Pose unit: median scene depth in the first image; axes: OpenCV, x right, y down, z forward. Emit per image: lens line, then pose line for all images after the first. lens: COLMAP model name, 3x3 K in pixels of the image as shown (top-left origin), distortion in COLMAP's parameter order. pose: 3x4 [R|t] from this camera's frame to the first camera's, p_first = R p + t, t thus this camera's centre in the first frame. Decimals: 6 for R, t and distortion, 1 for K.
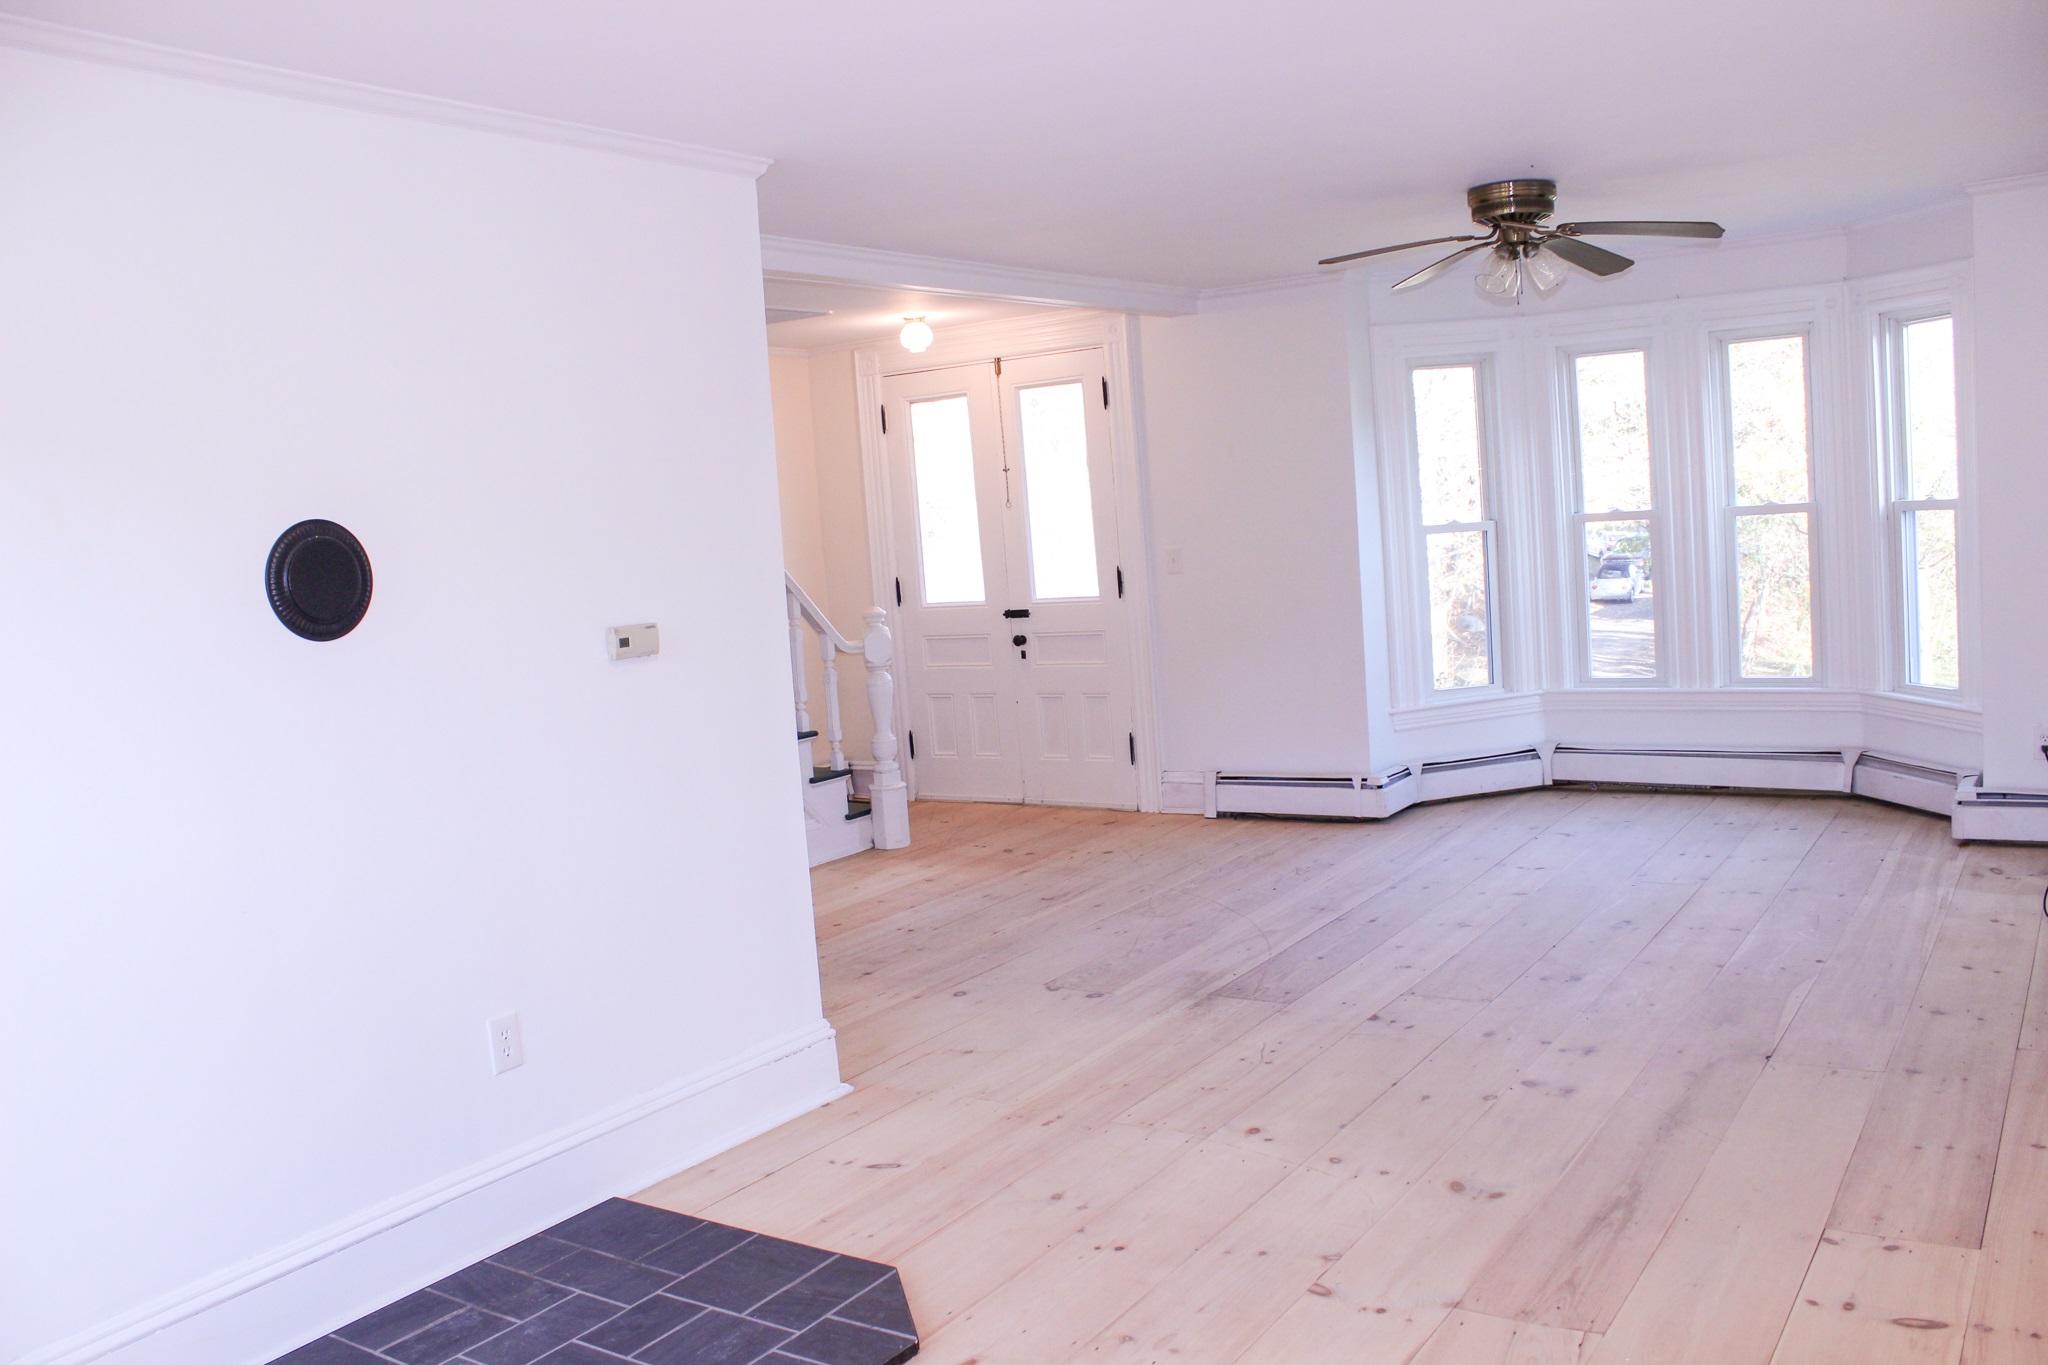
lens RADIAL K [[1697.8, 0, 1024.0], [0, 1697.8, 682.5], [0, 0, 1]] dist [-0.154604, 0.152851]
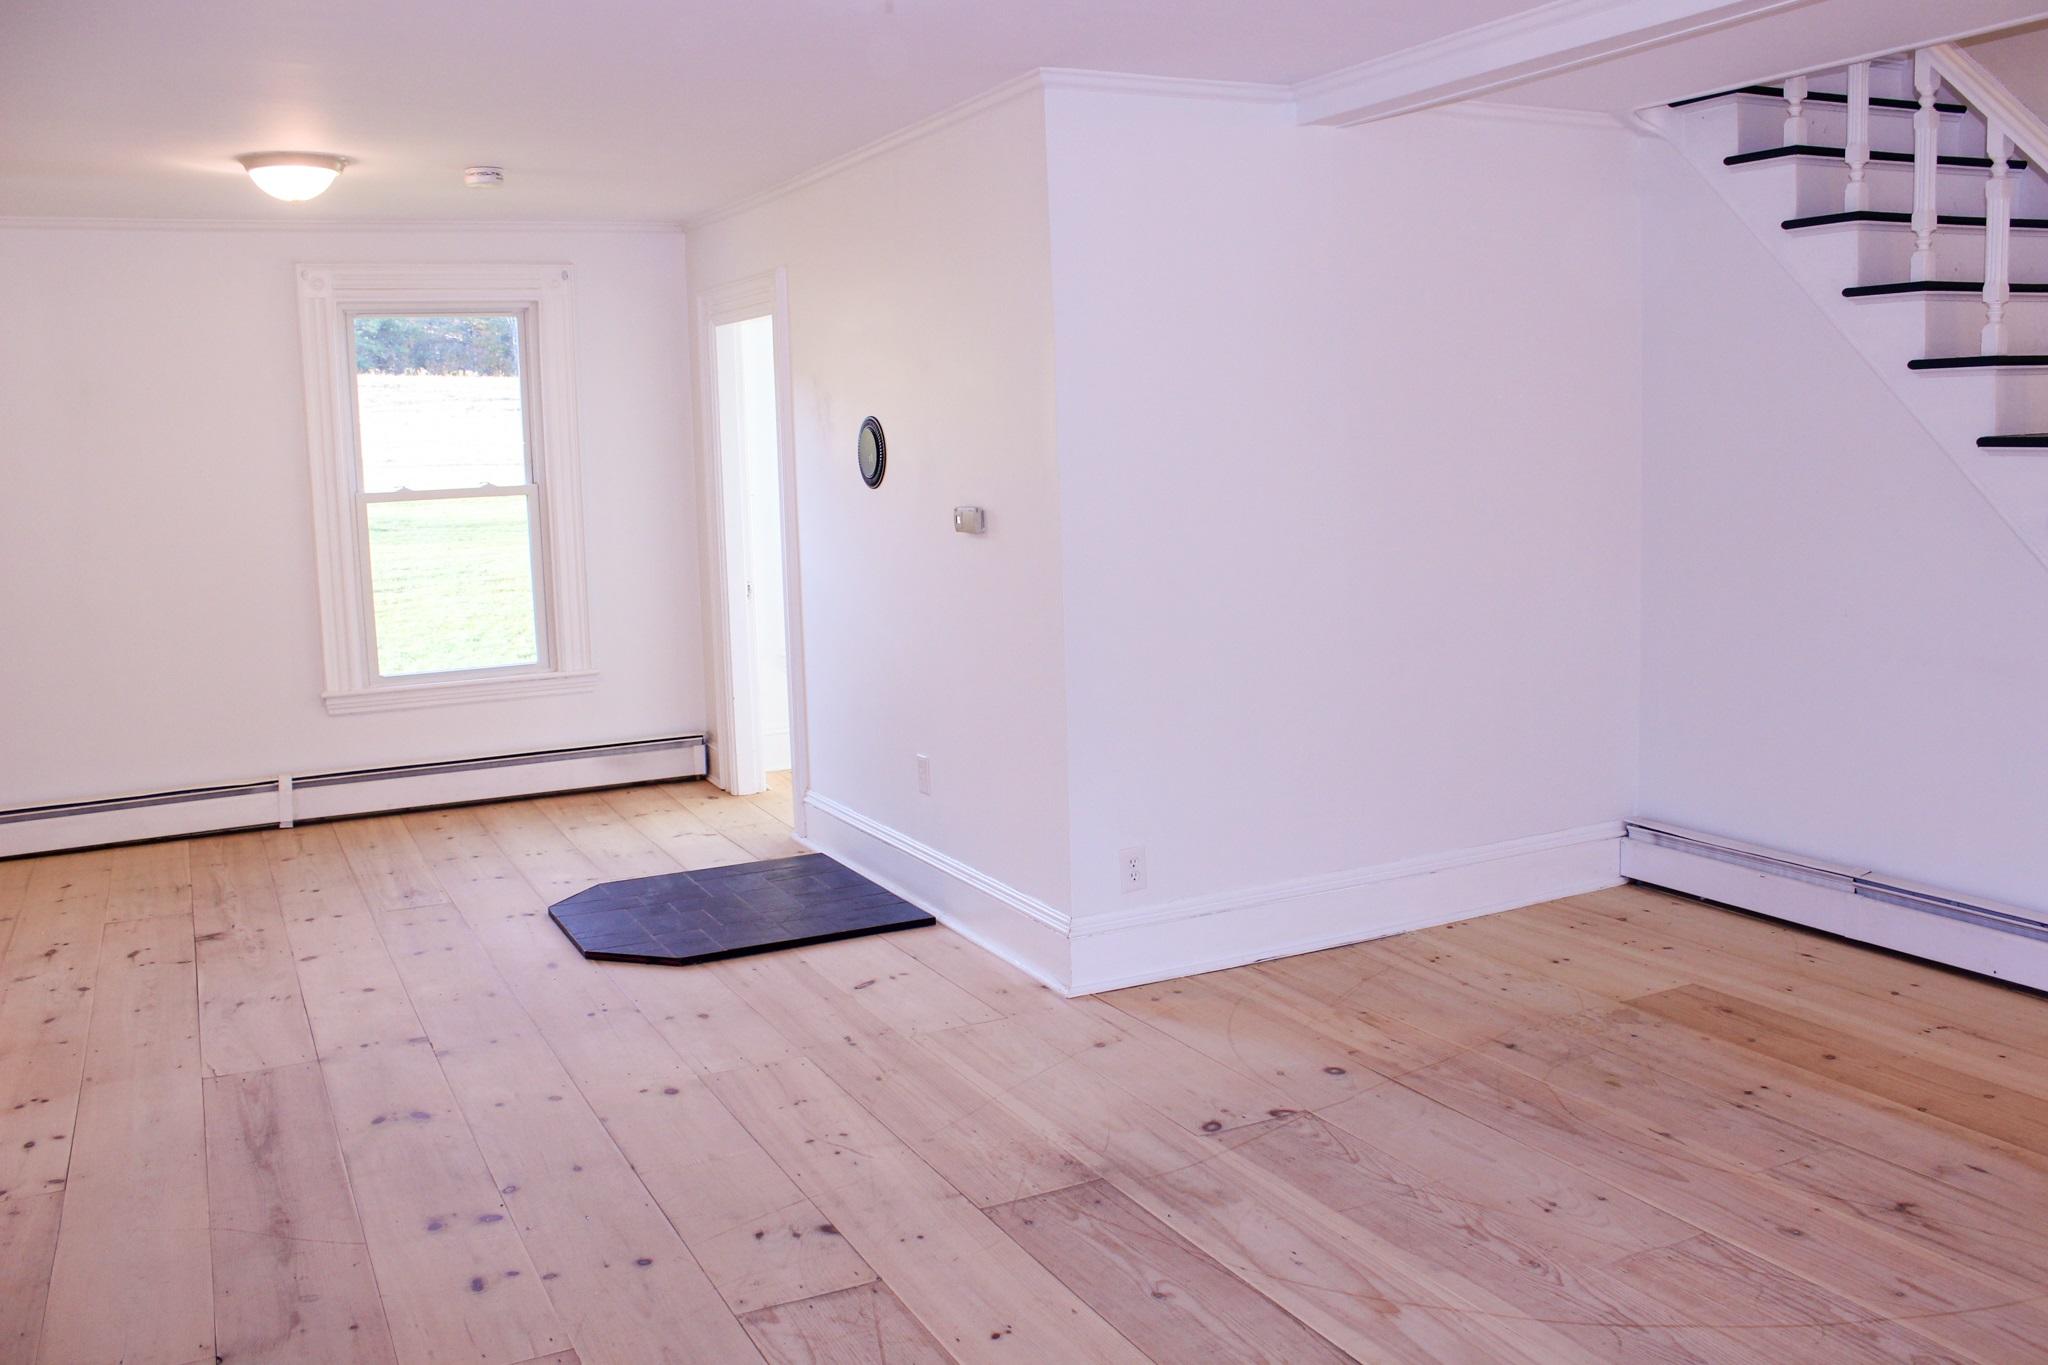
lens RADIAL K [[1741.4, 0, 1048.6], [0, 1741.4, 670.5], [0, 0, 1]] dist [-0.157576, 0.159408]
pose [[-0.478495, 0.197806, -0.855521, 0.472035], [-0.019680, 0.971636, 0.235660, -0.119886], [0.877870, 0.129598, -0.461030, 0.910066]]
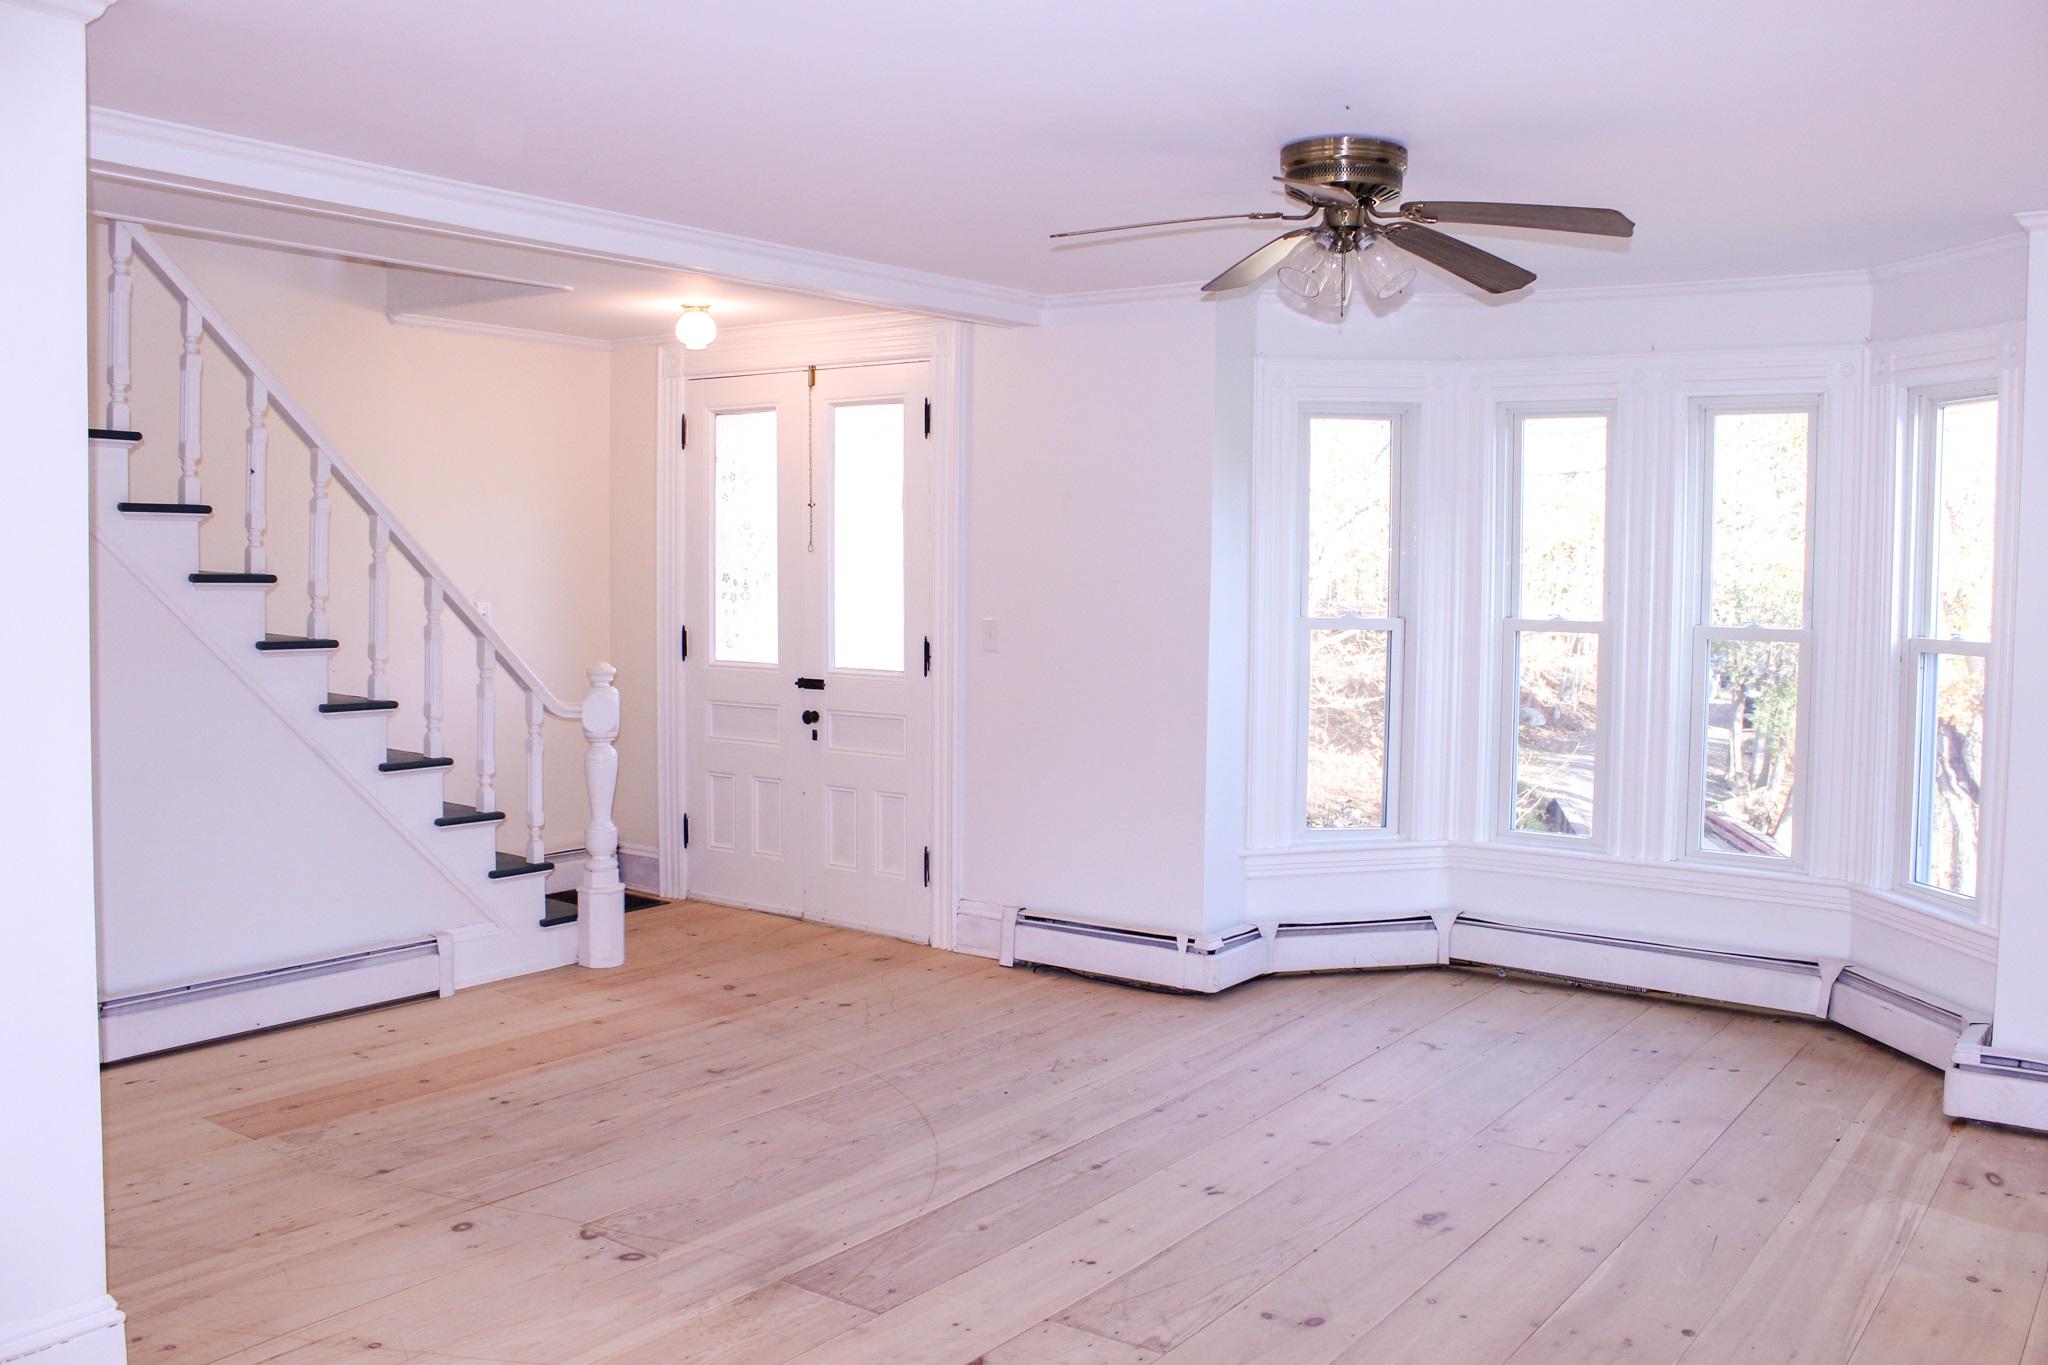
lens RADIAL K [[1741.4, 0, 1048.6], [0, 1741.4, 670.5], [0, 0, 1]] dist [-0.157576, 0.159408]
pose [[0.995955, 0.086343, -0.024888, 0.153313], [-0.087171, 0.995600, -0.034368, -0.033863], [0.021811, 0.036399, 0.999099, 0.214938]]
